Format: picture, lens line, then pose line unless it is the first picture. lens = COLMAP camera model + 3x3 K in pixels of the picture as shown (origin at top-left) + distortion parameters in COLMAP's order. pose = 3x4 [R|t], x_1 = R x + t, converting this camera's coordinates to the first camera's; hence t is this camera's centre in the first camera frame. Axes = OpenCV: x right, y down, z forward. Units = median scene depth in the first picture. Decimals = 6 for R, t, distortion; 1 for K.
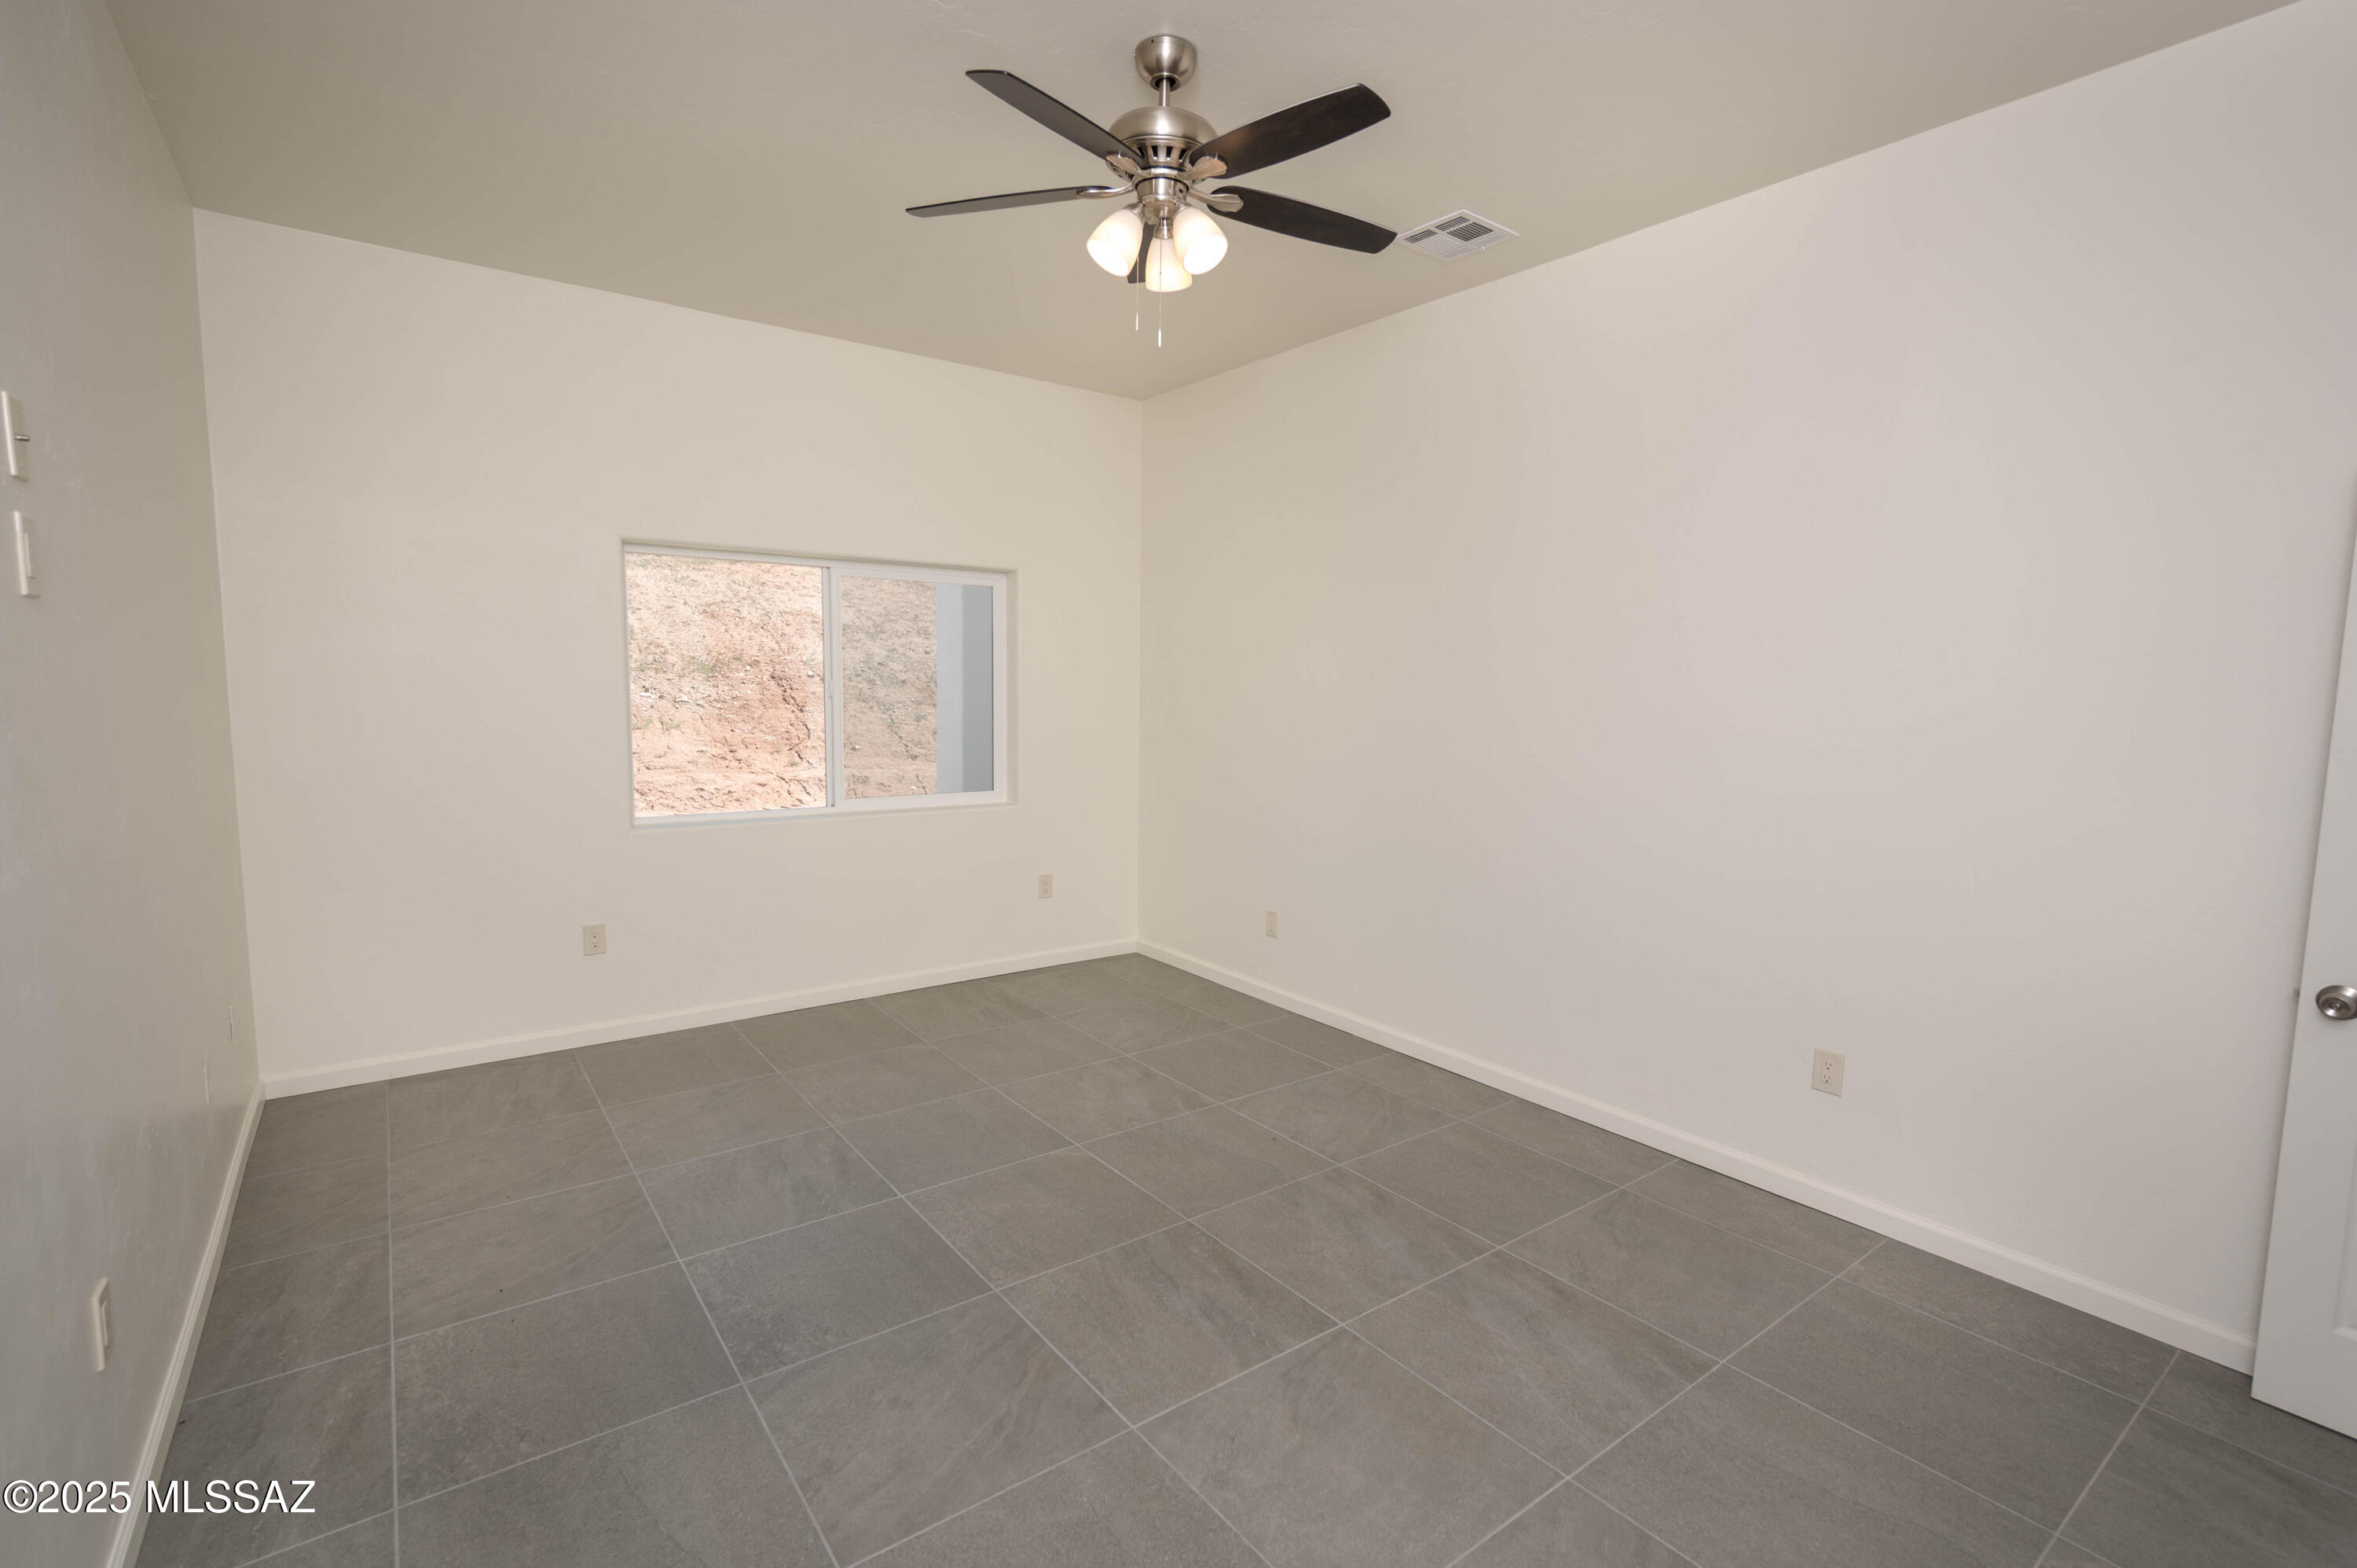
lens RADIAL K [[1076.5, 0, 1184.8], [0, 1076.5, 796.6], [0, 0, 1]] dist [0.001943, 0.000145]
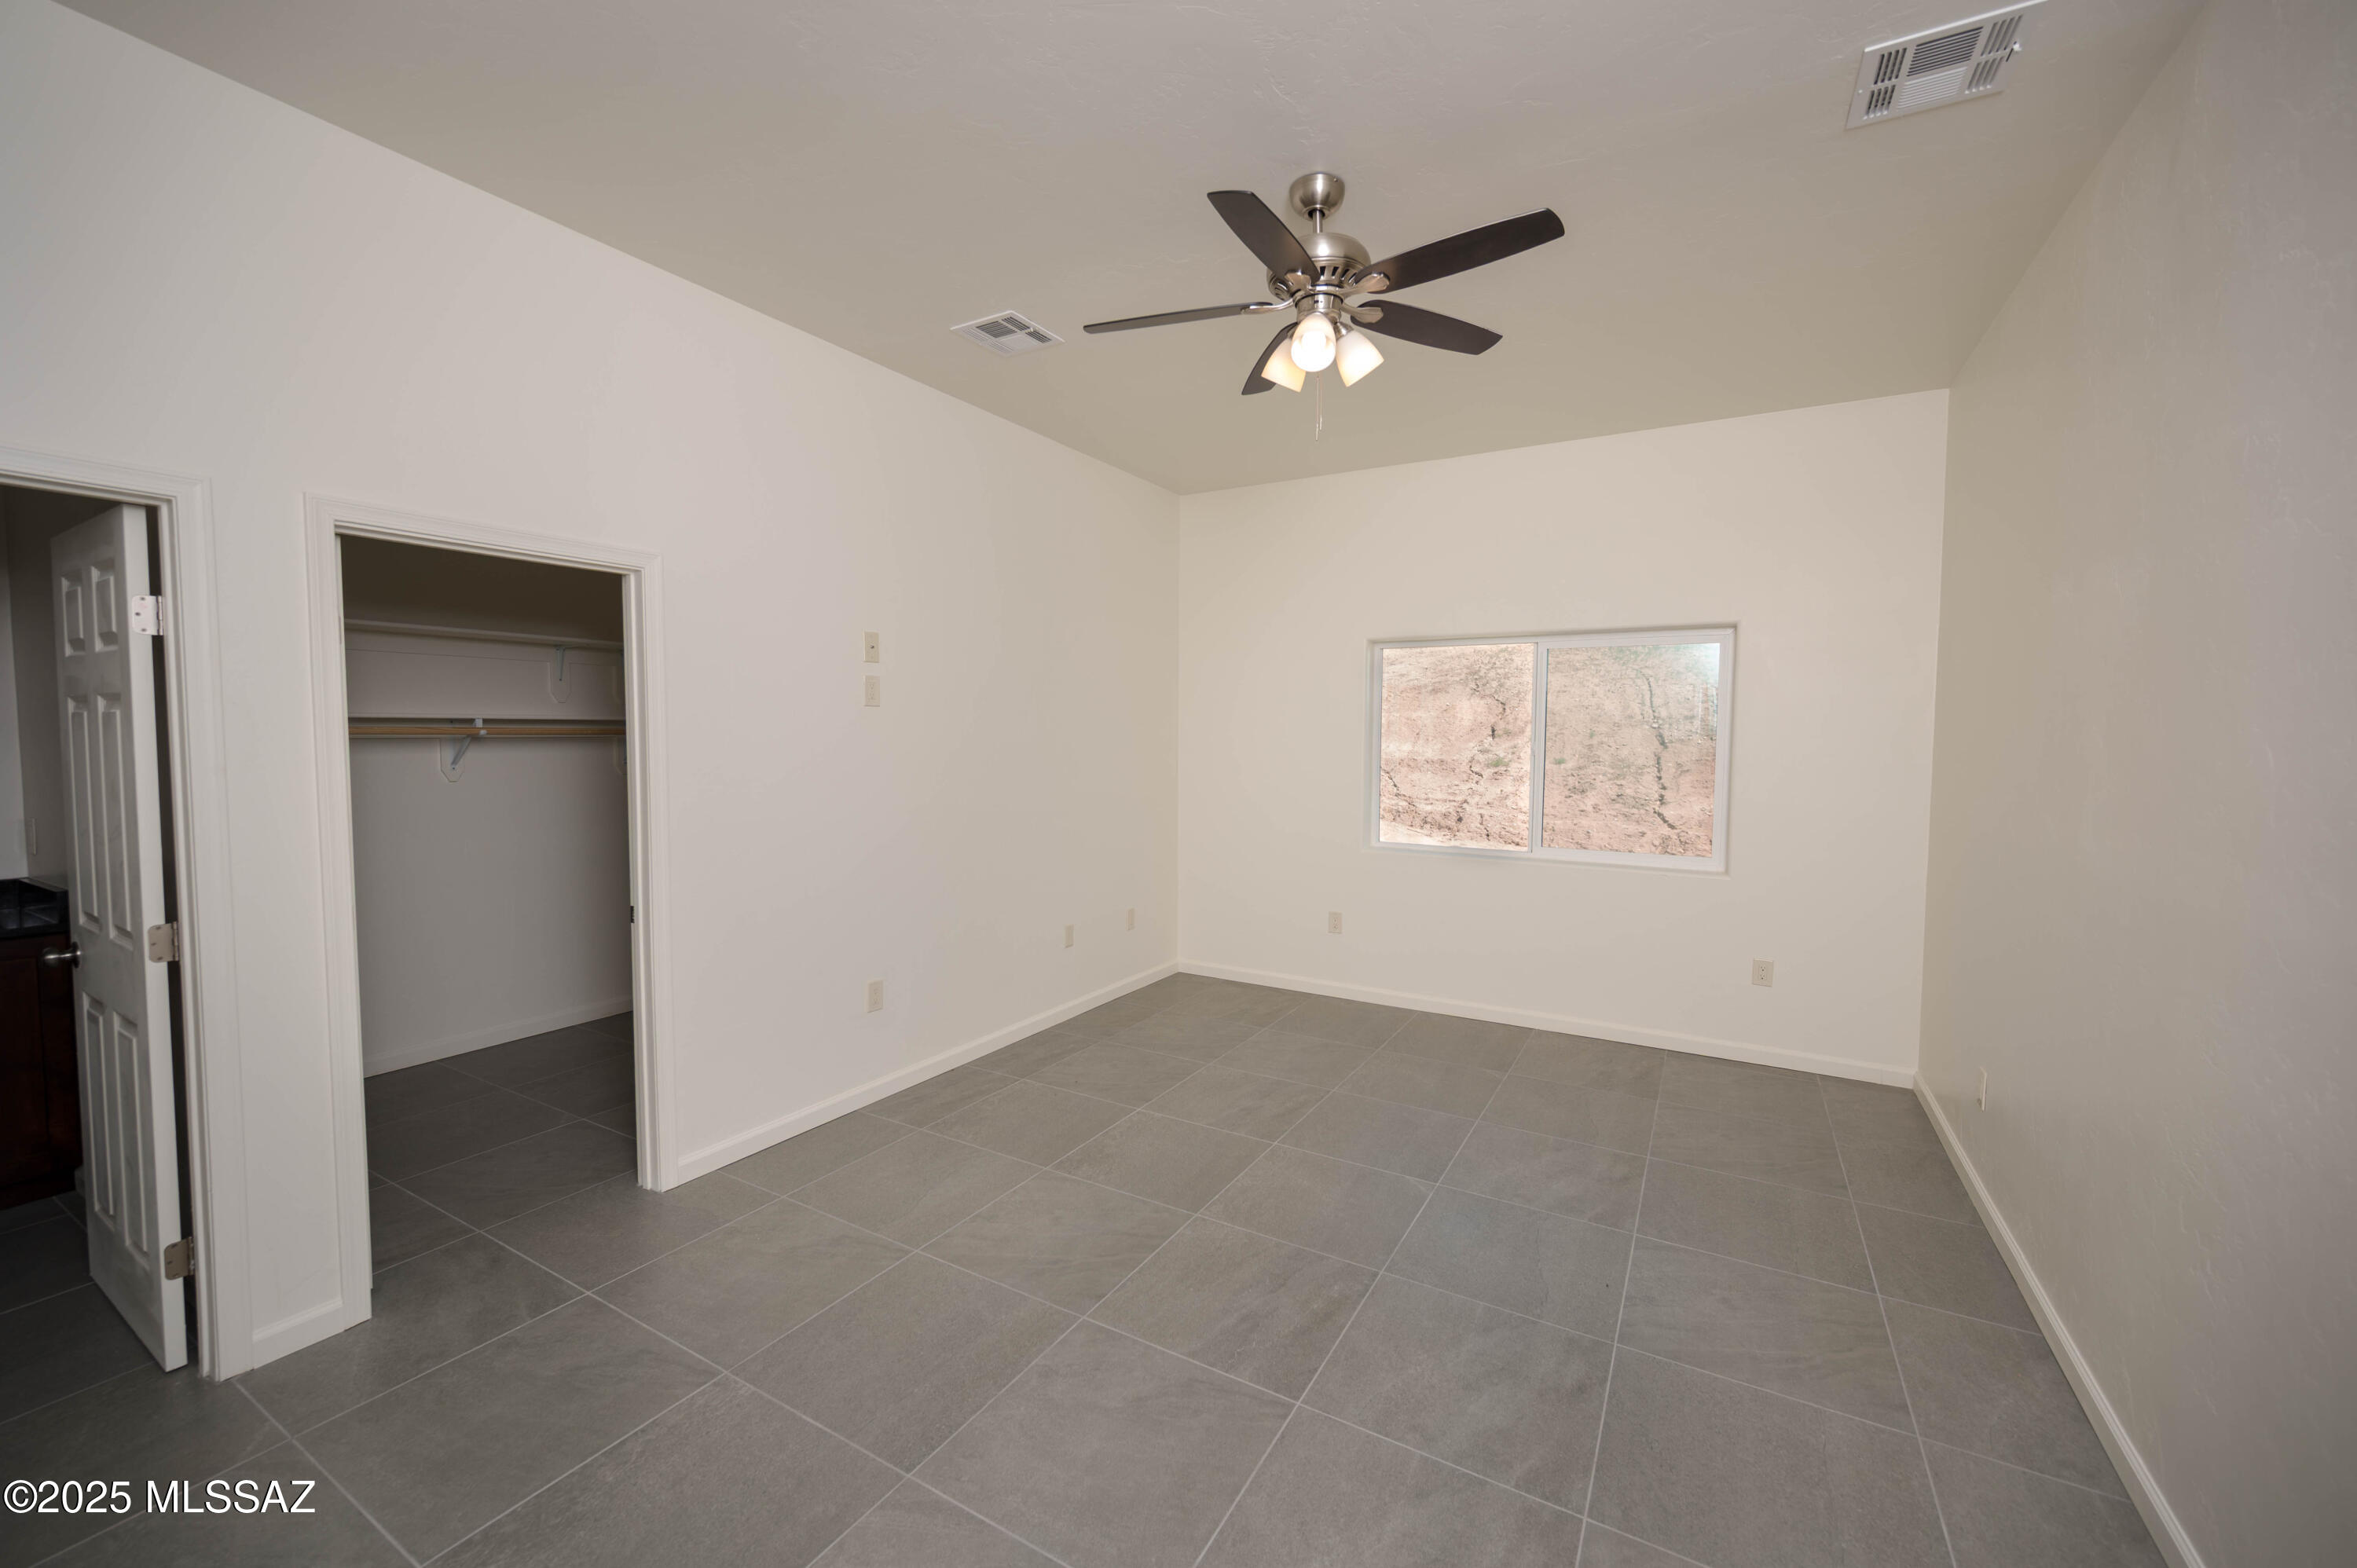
lens RADIAL K [[945.5, 0, 1178.5], [0, 945.5, 784.0], [0, 0, 1]] dist [-0.002823, -0.000479]
pose [[0.378311, 0.040055, -0.924812, 0.803234], [-0.104567, 0.994518, 0.000299, -0.042070], [0.919754, 0.096591, 0.380426, 0.496510]]
